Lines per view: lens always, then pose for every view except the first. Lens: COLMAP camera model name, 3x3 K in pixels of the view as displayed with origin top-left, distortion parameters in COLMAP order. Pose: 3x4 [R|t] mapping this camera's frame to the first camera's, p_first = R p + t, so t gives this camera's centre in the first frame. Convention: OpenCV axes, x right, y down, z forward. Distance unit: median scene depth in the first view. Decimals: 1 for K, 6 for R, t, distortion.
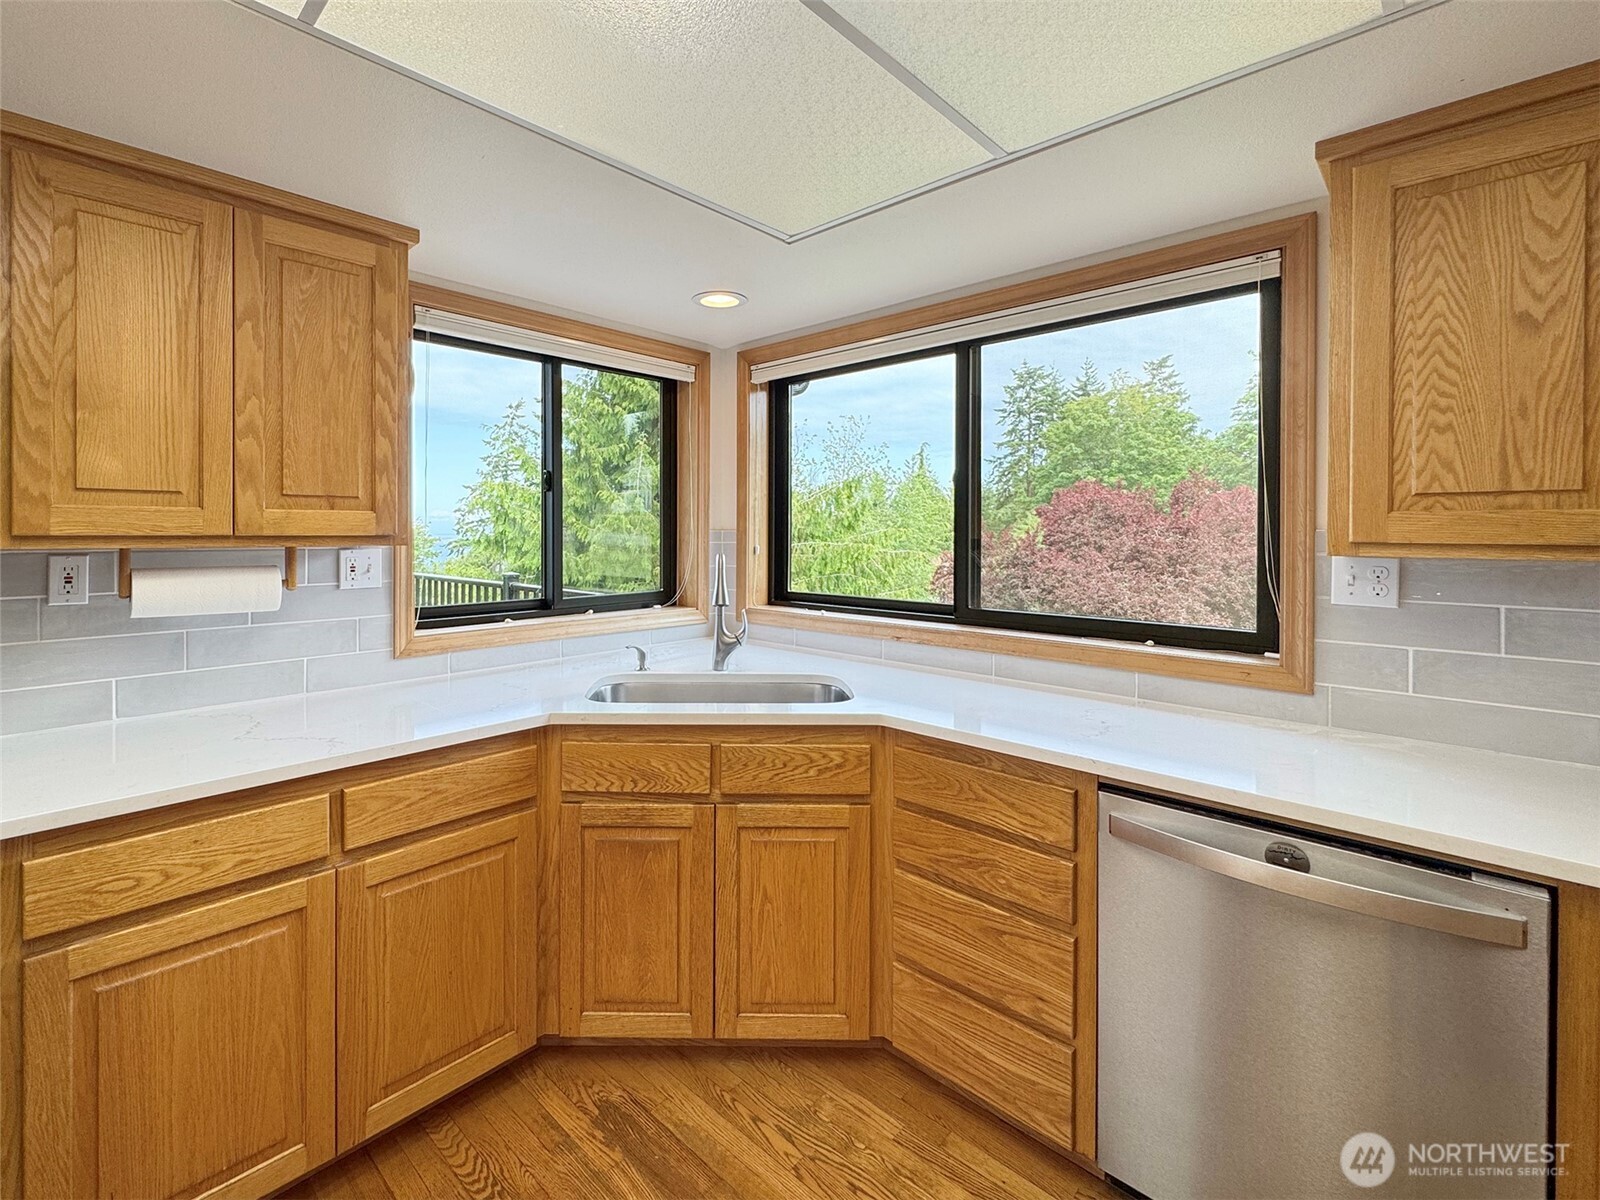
lens RADIAL K [[721.2, 0, 718.3], [0, 721.2, 532.5], [0, 0, 1]] dist [-0.001244, -0.000331]
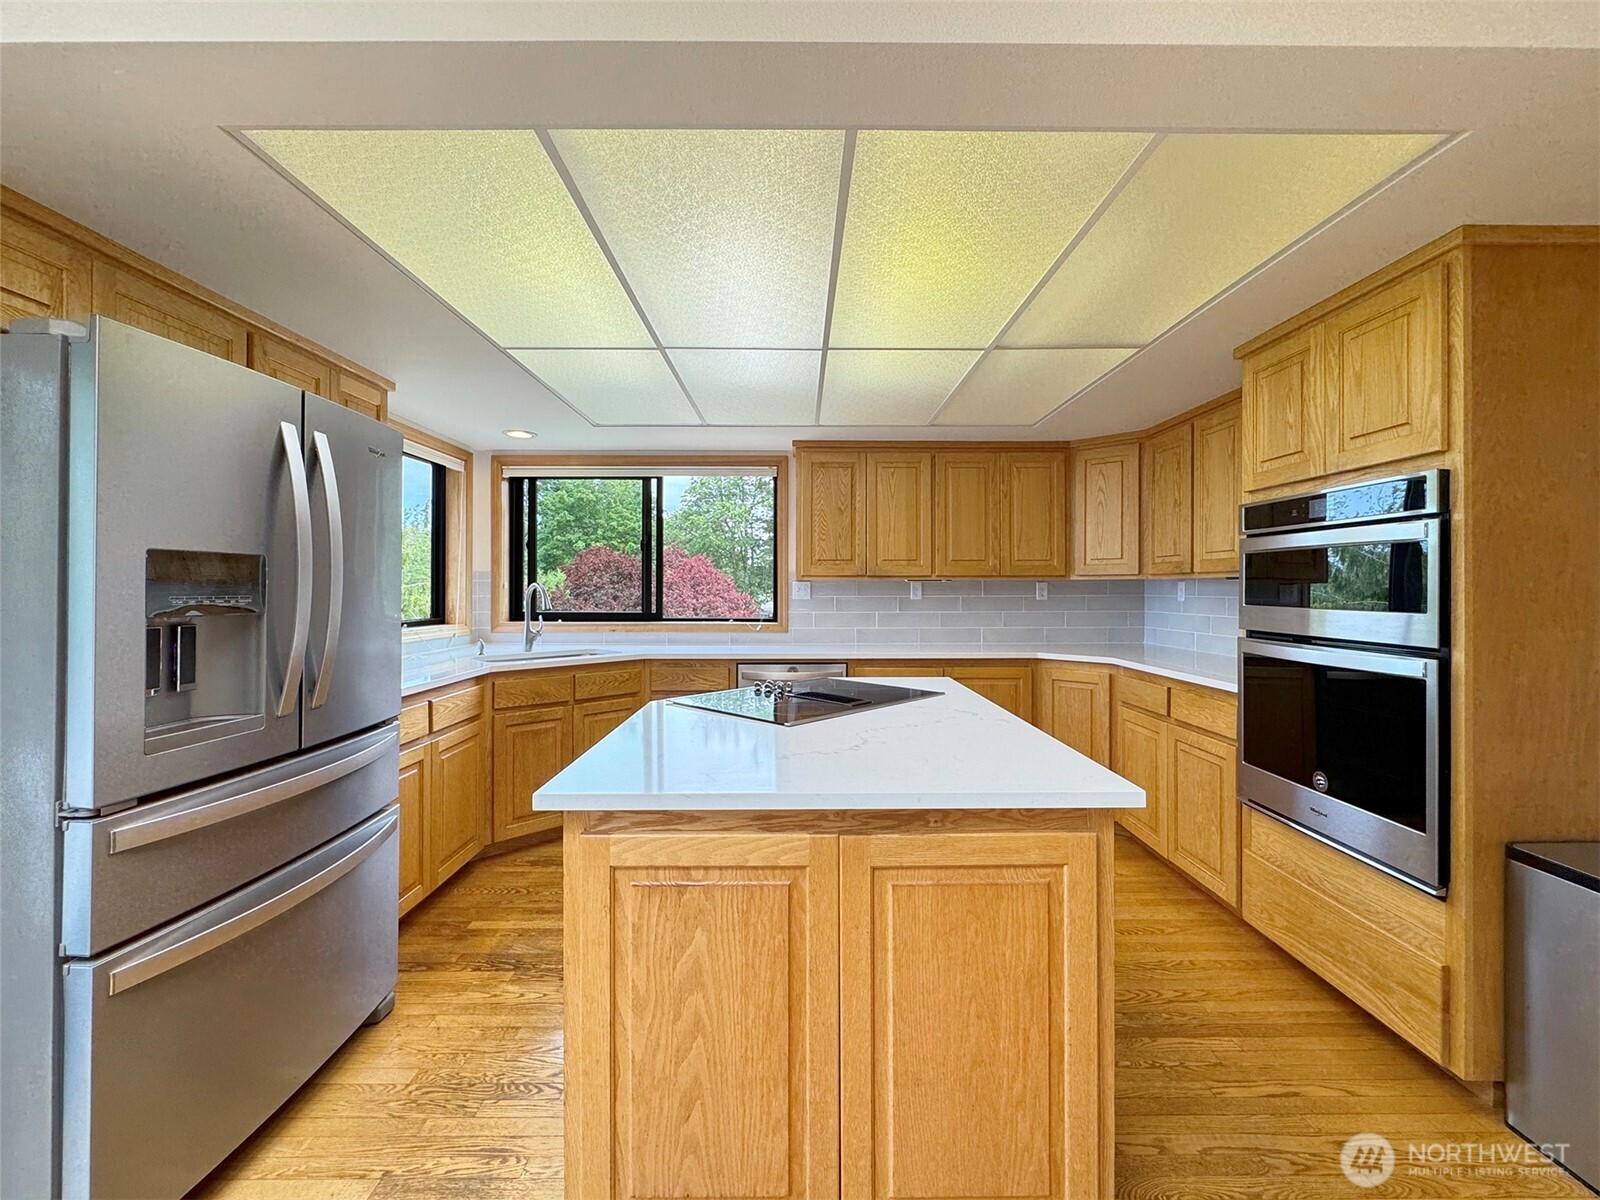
lens RADIAL K [[671.8, 0, 803.4], [0, 671.8, 585.7], [0, 0, 1]] dist [-0.004041, 0.001234]
pose [[0.691401, 0.000259, 0.722472, -0.821947], [0.004521, 0.999979, -0.004685, 0.051286], [-0.722458, 0.006506, 0.691385, -0.680594]]
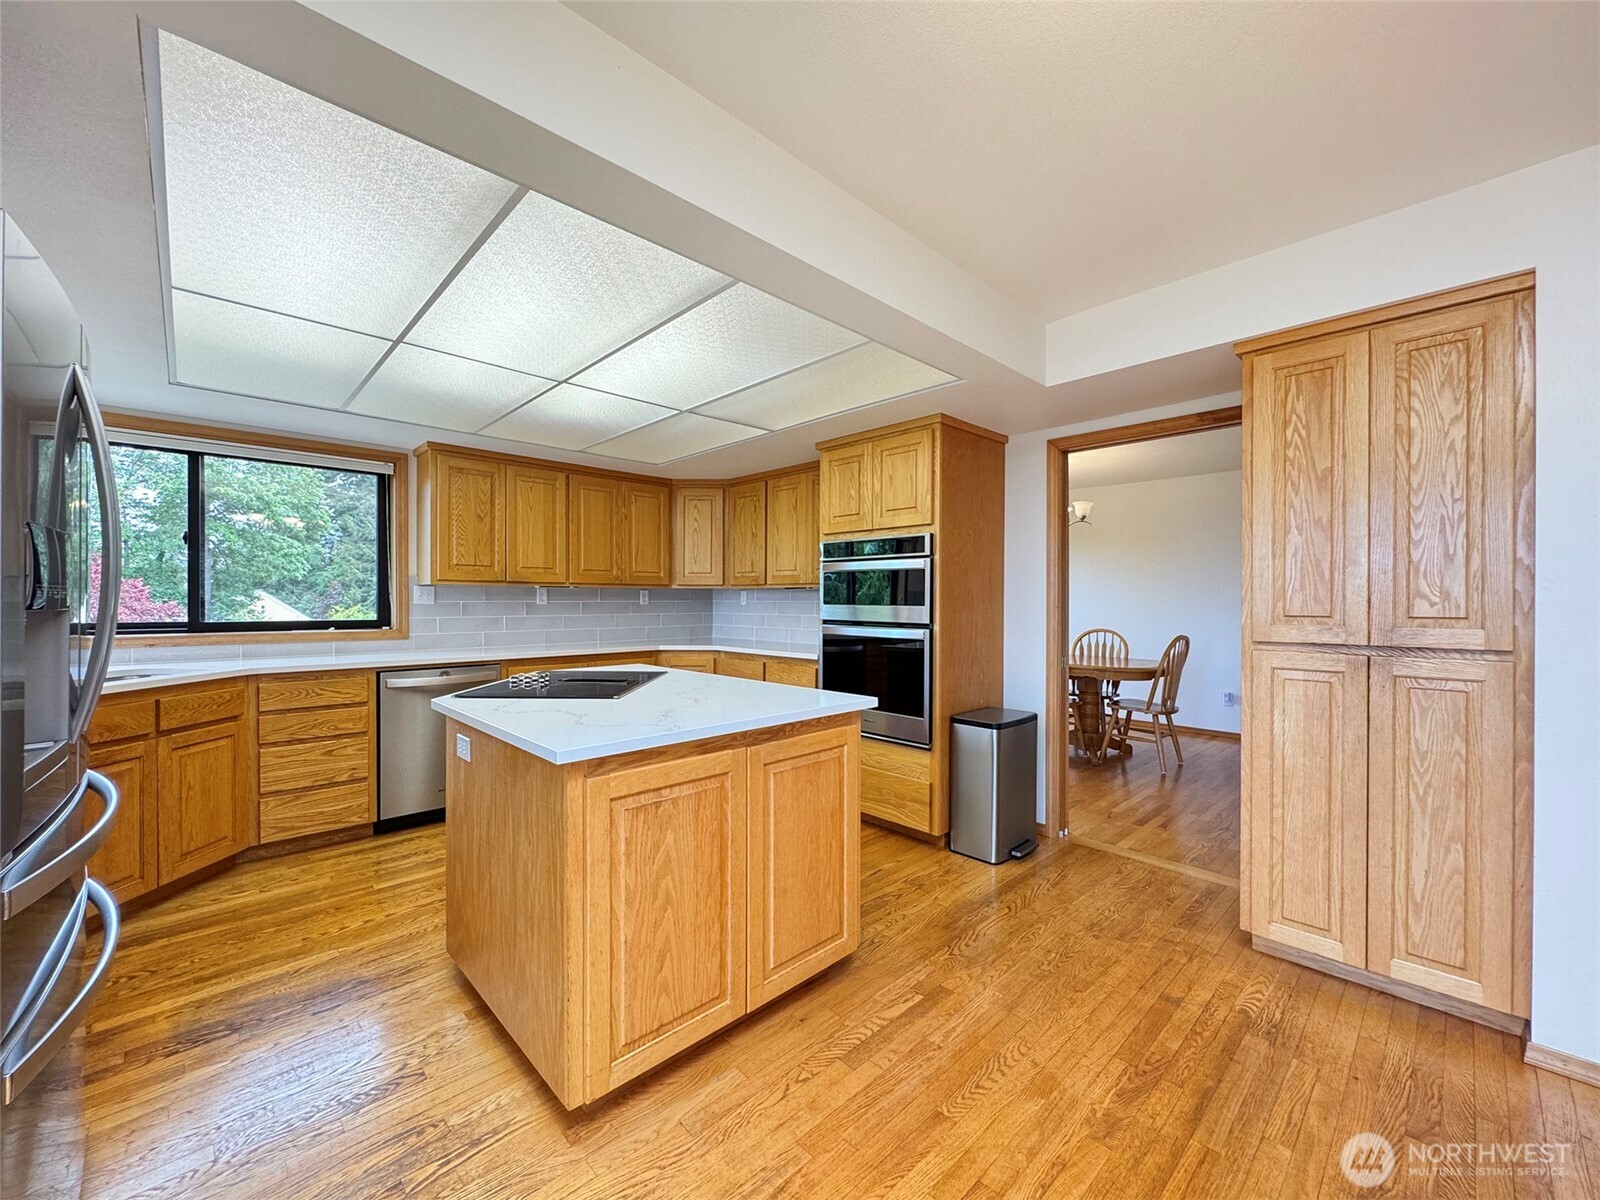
lens RADIAL K [[638.9, 0, 796.4], [0, 638.9, 603.2], [0, 0, 1]] dist [-0.006137, 0.000508]
pose [[0.006191, -0.006872, 0.999957, -1.242118], [0.000707, 0.999976, 0.006867, 0.067685], [-0.999981, 0.000665, 0.006195, -0.360048]]
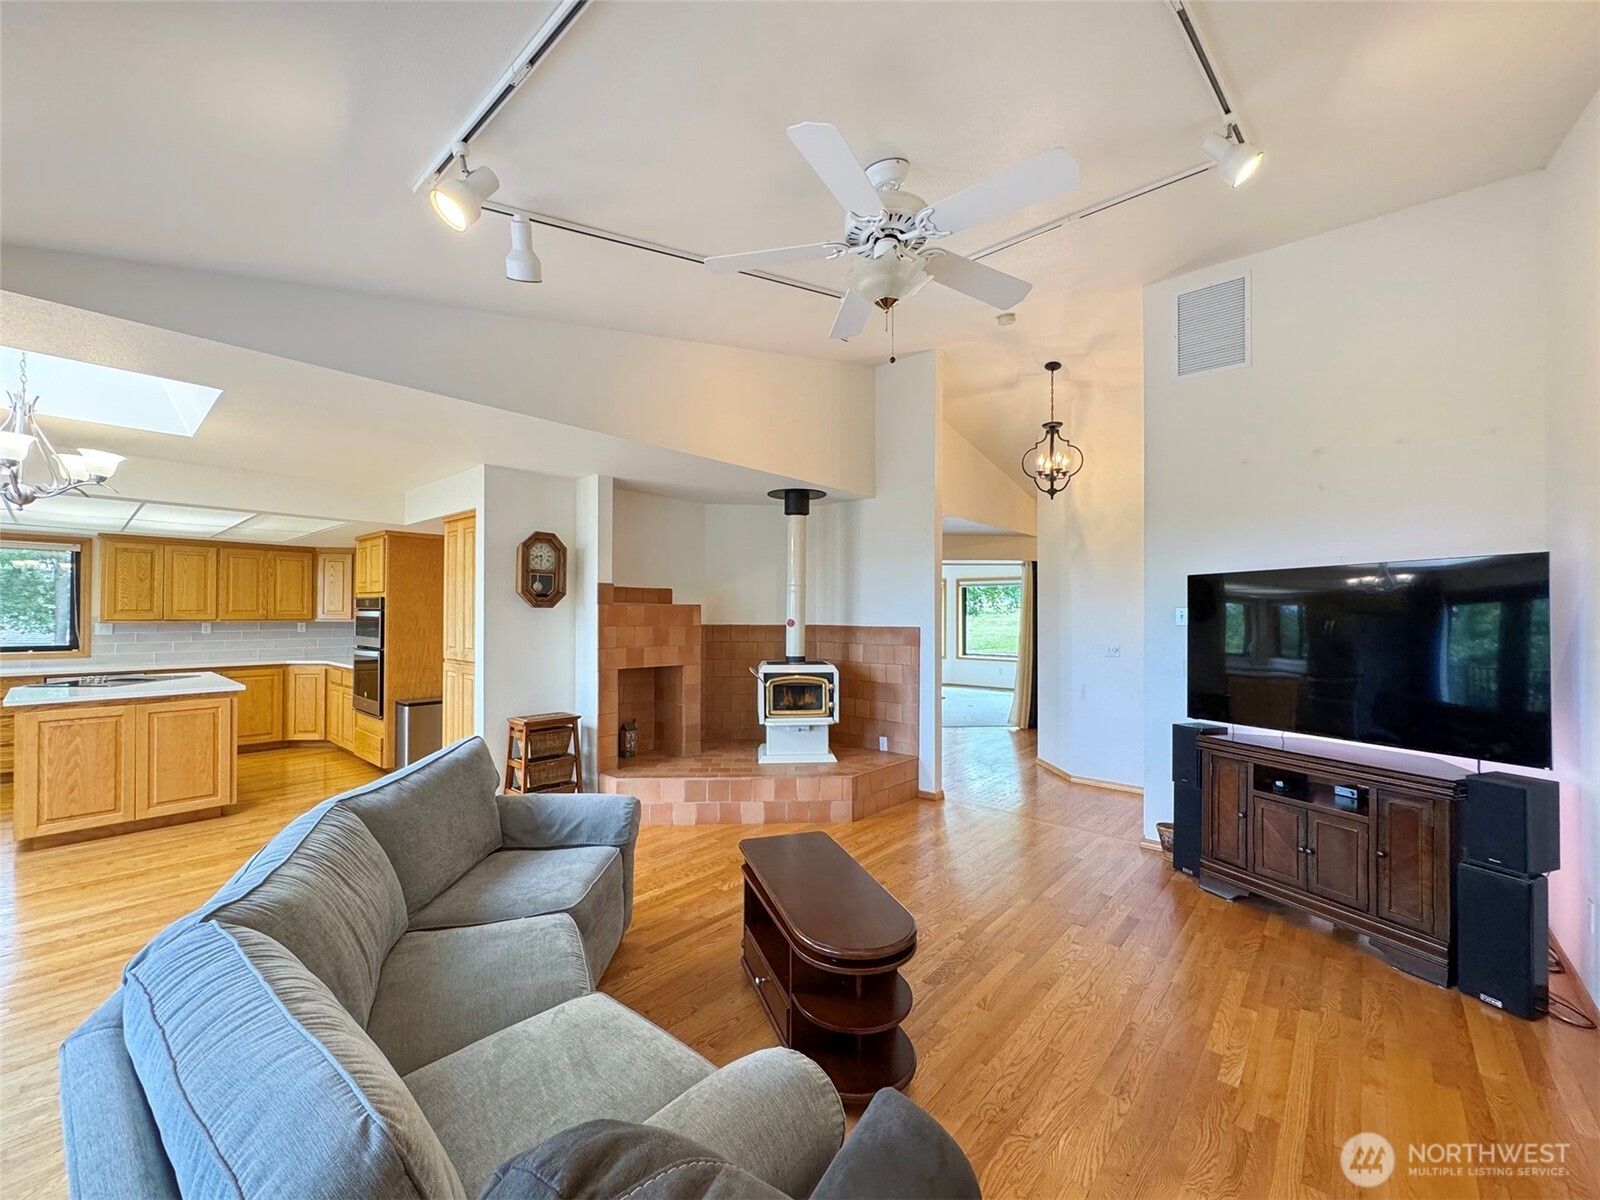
lens RADIAL K [[638.9, 0, 792.7], [0, 638.9, 606.6], [0, 0, 1]] dist [-0.006137, 0.000508]
pose [[-0.085045, 0.006700, 0.996355, -2.584344], [-0.001798, 0.999975, -0.006878, -0.035671], [-0.996376, -0.002376, -0.085030, -2.219073]]
